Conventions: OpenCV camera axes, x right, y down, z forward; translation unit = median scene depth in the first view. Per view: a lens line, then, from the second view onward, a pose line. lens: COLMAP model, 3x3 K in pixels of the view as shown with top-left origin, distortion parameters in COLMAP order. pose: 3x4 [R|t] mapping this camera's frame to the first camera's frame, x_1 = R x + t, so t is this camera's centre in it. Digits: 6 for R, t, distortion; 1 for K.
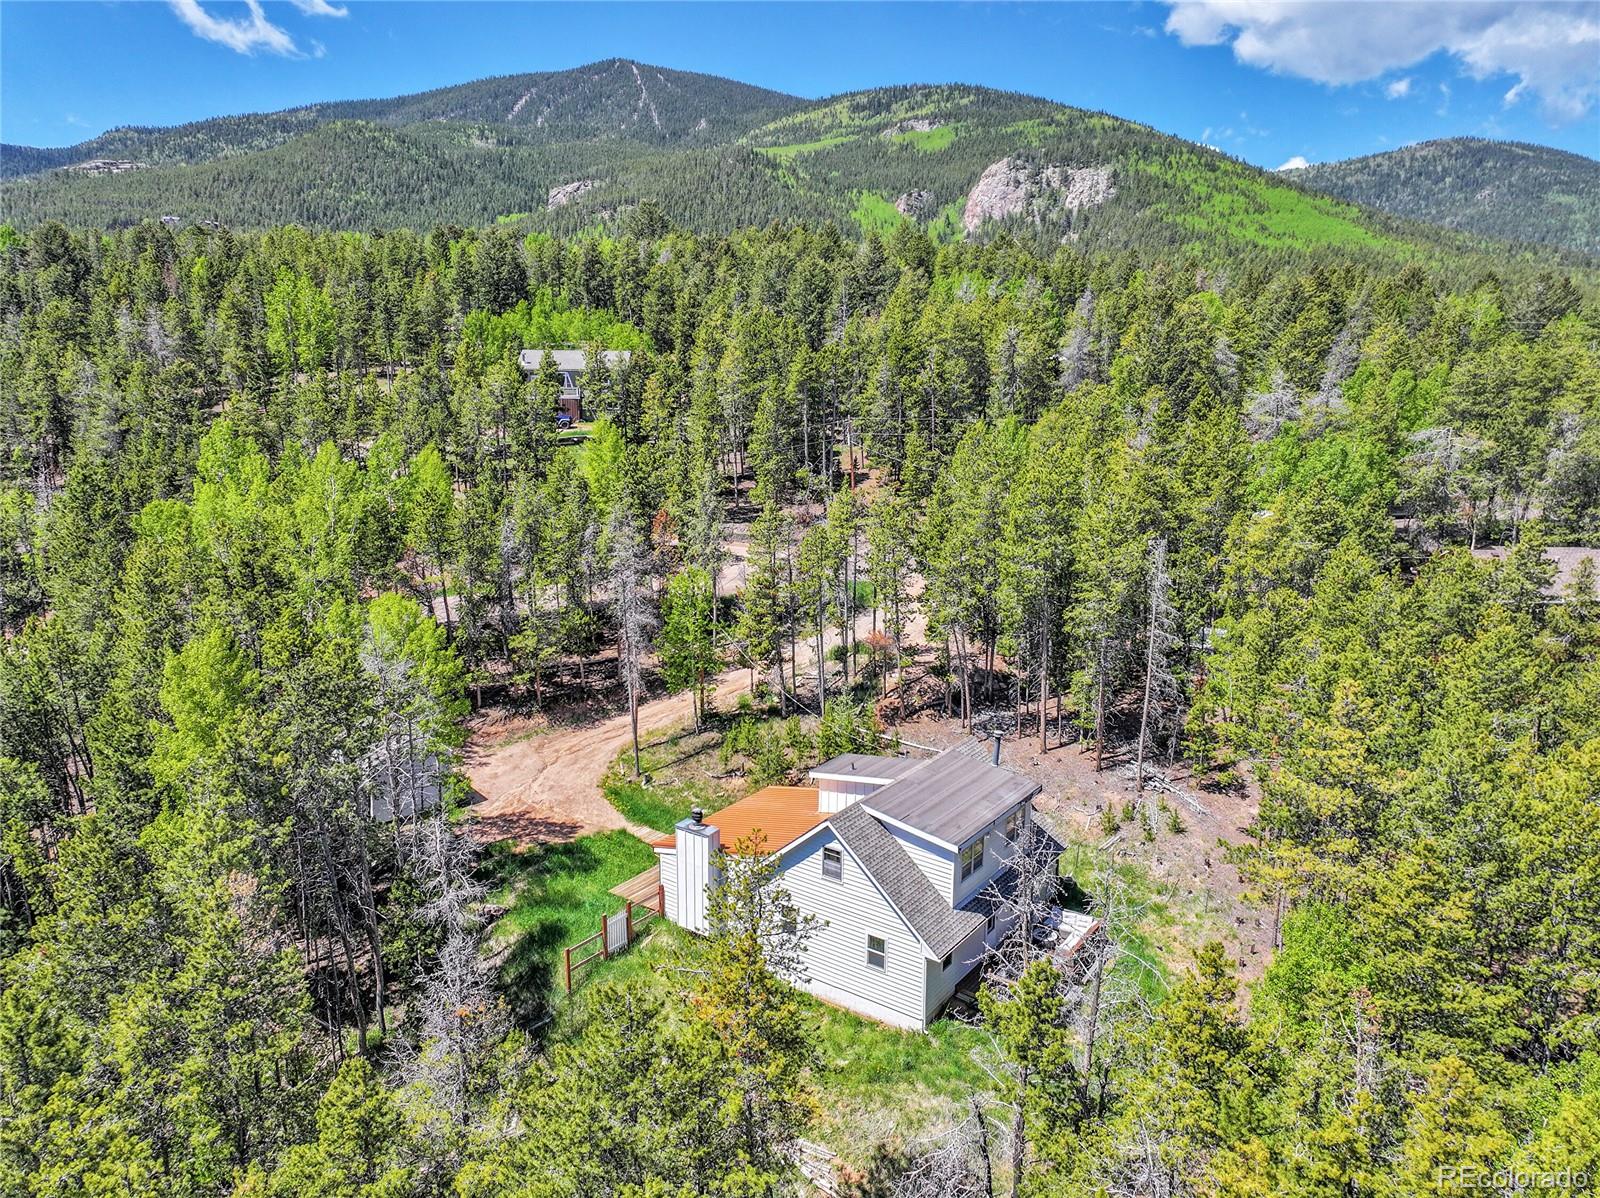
lens RADIAL K [[1138.3, 0, 800.6], [0, 1138.3, 600.0], [0, 0, 1]] dist [-0.003228, 0.022821]
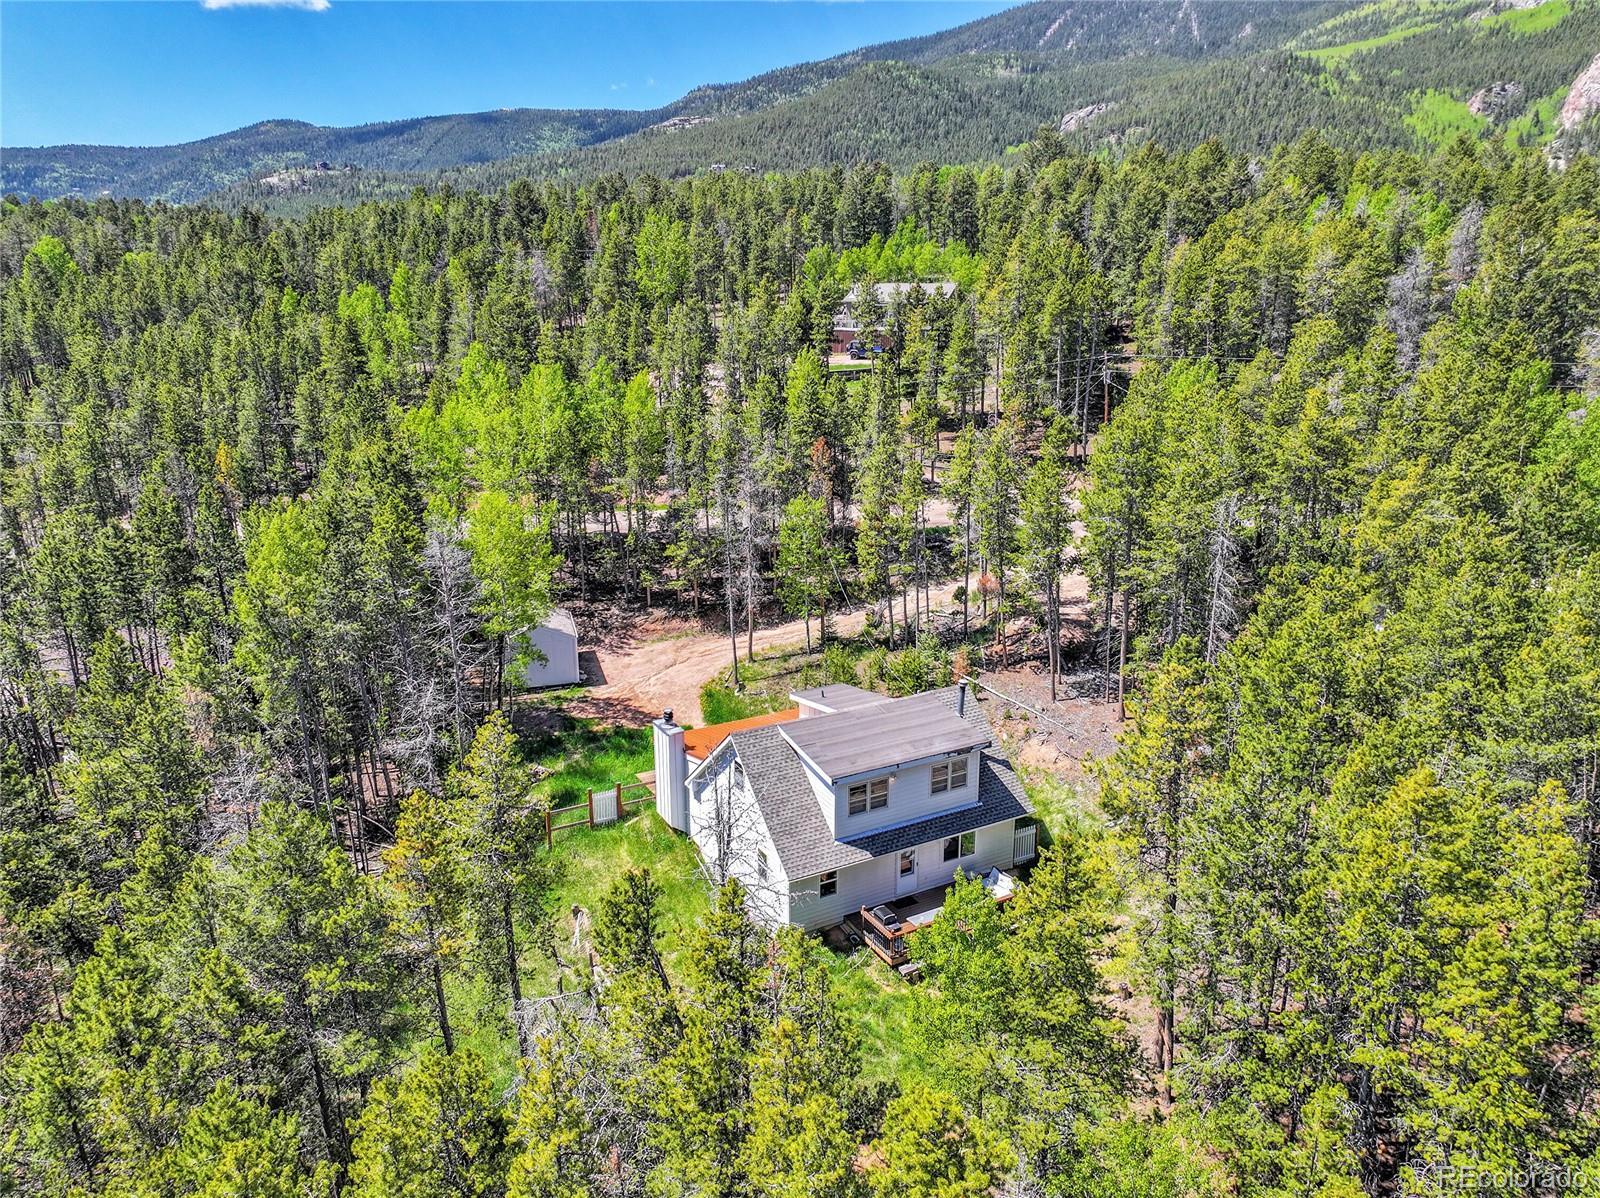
lens RADIAL K [[1138.3, 0, 800.0], [0, 1138.3, 598.0], [0, 0, 1]] dist [-0.003228, 0.022821]
pose [[0.900010, 0.110216, -0.421704, 0.229277], [-0.086883, 0.993450, 0.074218, -0.007239], [0.427122, -0.030158, 0.903691, 0.033494]]
